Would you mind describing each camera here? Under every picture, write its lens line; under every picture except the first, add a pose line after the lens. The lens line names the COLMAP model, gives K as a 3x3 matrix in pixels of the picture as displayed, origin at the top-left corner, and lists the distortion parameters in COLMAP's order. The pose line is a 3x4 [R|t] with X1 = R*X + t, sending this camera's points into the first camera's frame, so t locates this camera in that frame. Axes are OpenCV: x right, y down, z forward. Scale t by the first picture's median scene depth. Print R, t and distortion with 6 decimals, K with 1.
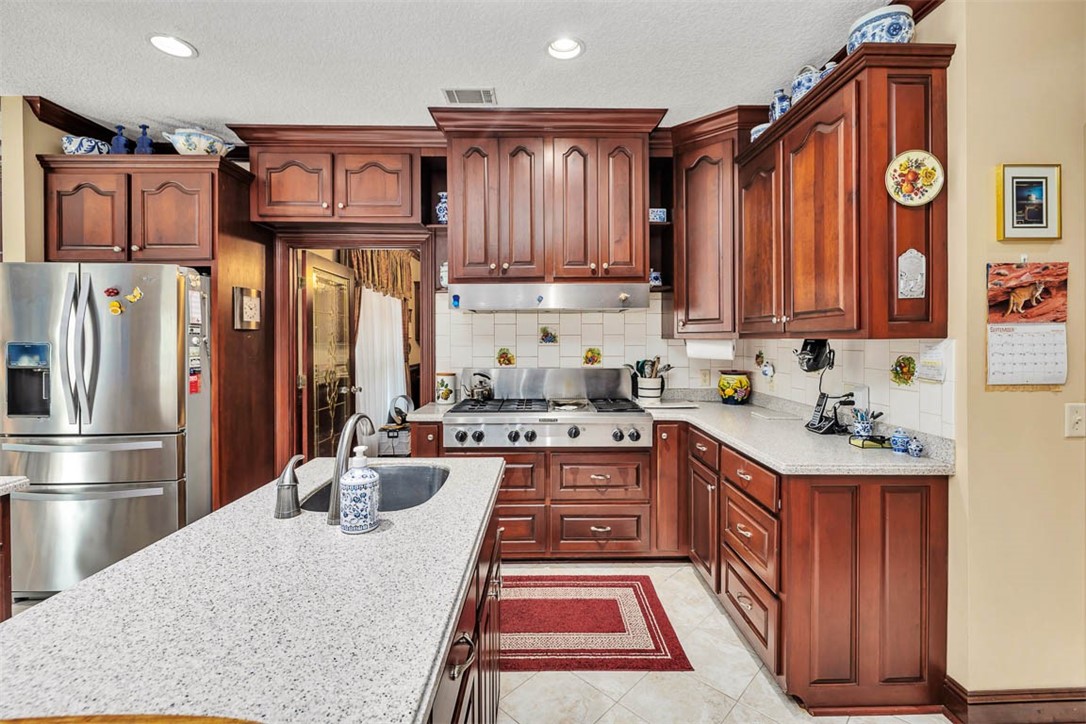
lens RADIAL K [[471.7, 0, 545.6], [0, 471.7, 338.8], [0, 0, 1]] dist [-0.000942, -0.000079]
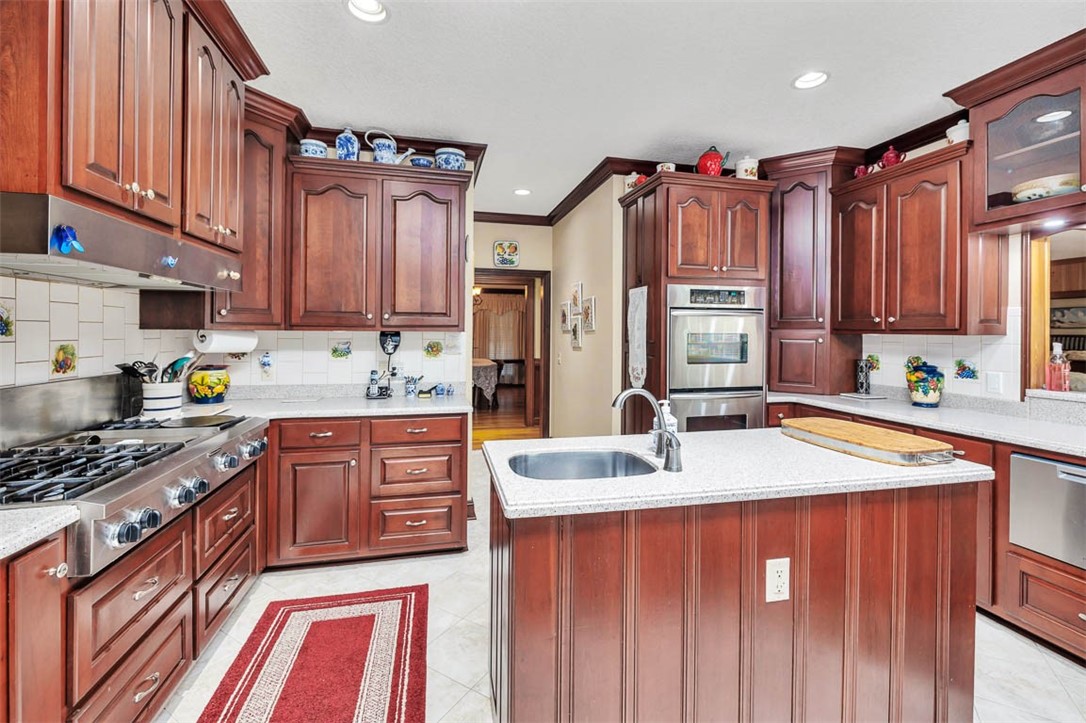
lens RADIAL K [[471.7, 0, 545.6], [0, 471.7, 338.3], [0, 0, 1]] dist [-0.000942, -0.000079]
pose [[-0.215015, -0.014365, 0.976505, -0.875444], [-0.007699, 0.999886, 0.013013, 0.000580], [-0.976580, -0.004720, -0.215101, 0.826562]]
